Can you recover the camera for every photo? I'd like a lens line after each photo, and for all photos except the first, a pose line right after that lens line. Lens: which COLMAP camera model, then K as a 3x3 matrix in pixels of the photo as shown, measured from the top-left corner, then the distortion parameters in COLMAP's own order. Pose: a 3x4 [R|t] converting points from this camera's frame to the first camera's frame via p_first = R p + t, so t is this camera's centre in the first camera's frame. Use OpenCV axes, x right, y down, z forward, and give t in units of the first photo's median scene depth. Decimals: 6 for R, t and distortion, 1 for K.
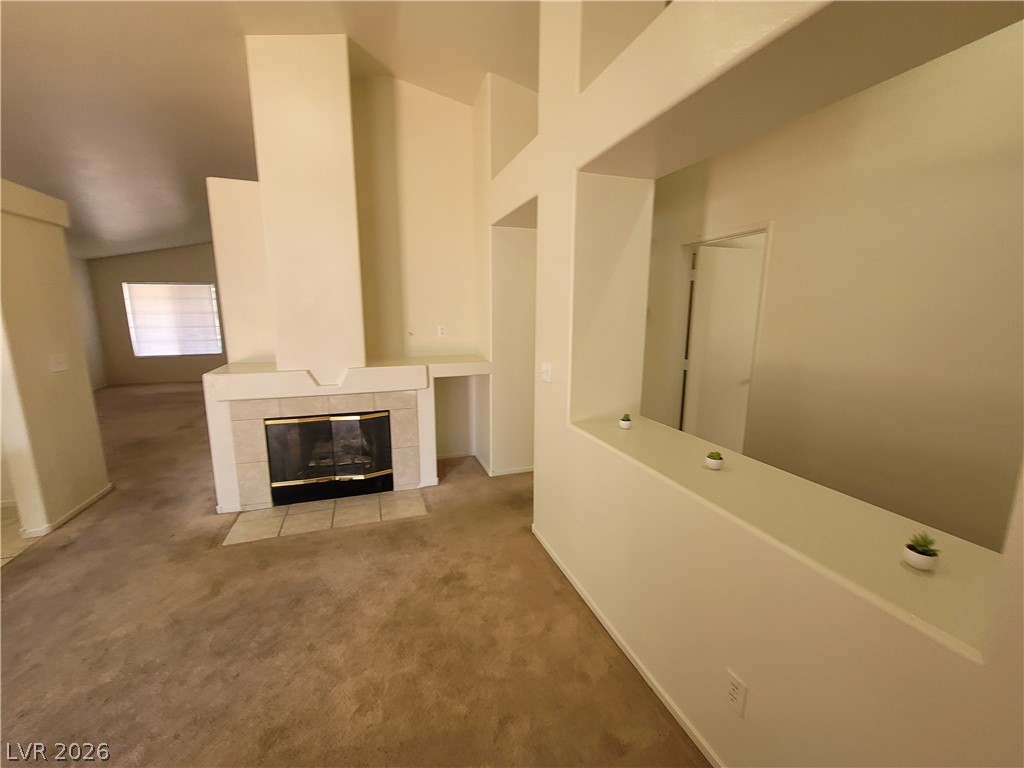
lens RADIAL K [[418.3, 0, 515.8], [0, 418.3, 383.6], [0, 0, 1]] dist [-0.009581, 0.003179]
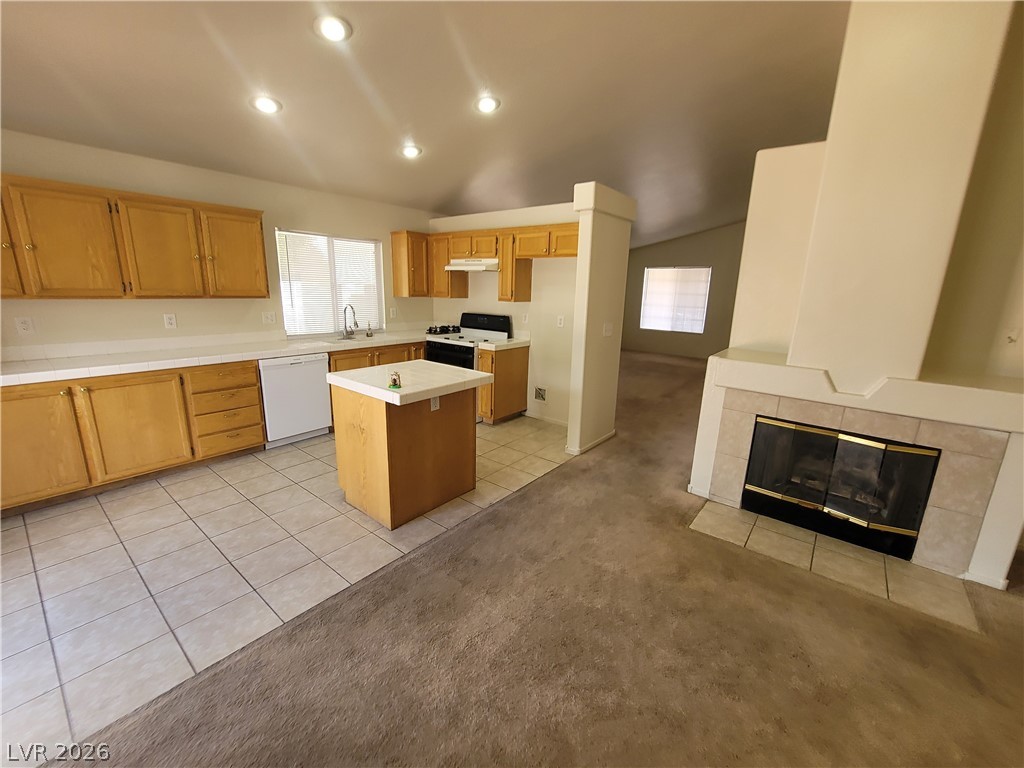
lens RADIAL K [[418.3, 0, 512.8], [0, 418.3, 384.0], [0, 0, 1]] dist [-0.009581, 0.003179]
pose [[0.522316, 0.207173, -0.827203, -0.156122], [-0.175461, 0.975393, 0.133497, -0.008853], [0.834505, 0.075414, 0.545815, 0.061892]]
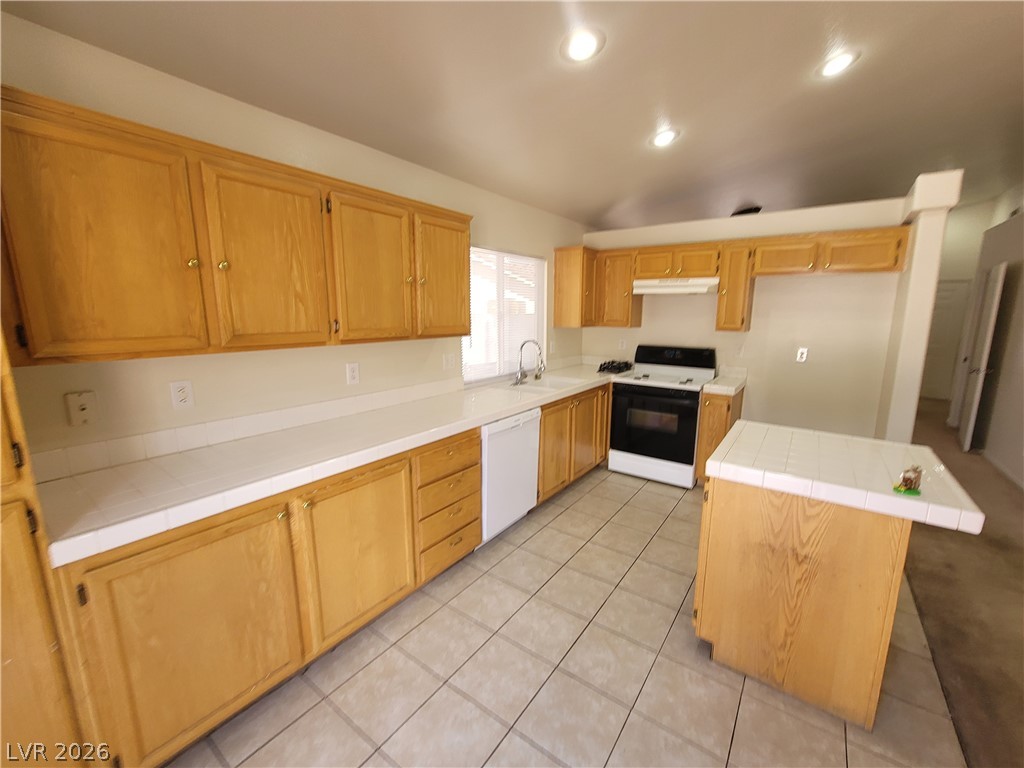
lens RADIAL K [[418.3, 0, 512.0], [0, 418.3, 383.9], [0, 0, 1]] dist [-0.009581, 0.003179]
pose [[0.560450, 0.146886, -0.815058, -0.866870], [-0.149526, 0.985920, 0.074861, 0.060744], [0.814578, 0.079916, 0.574522, -0.346010]]
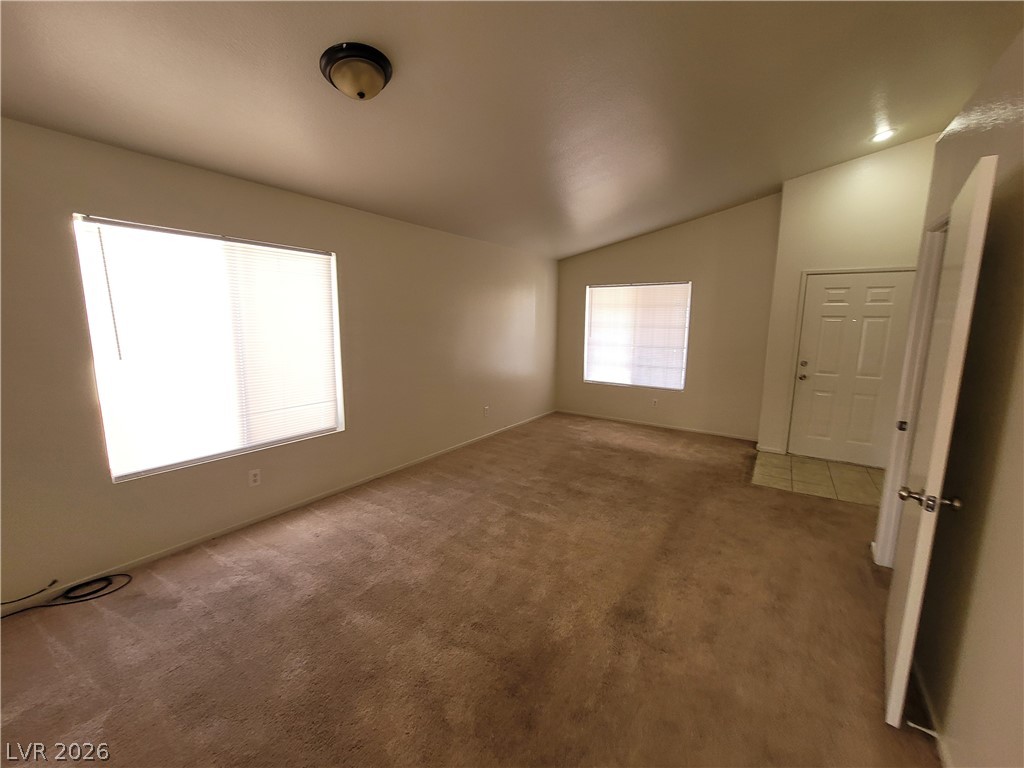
lens RADIAL K [[418.3, 0, 510.9], [0, 418.3, 383.6], [0, 0, 1]] dist [-0.009581, 0.003179]
pose [[0.589717, 0.125643, -0.797777, -1.069067], [-0.152141, 0.987421, 0.043048, -0.210246], [0.793150, 0.095989, 0.601415, 1.217257]]
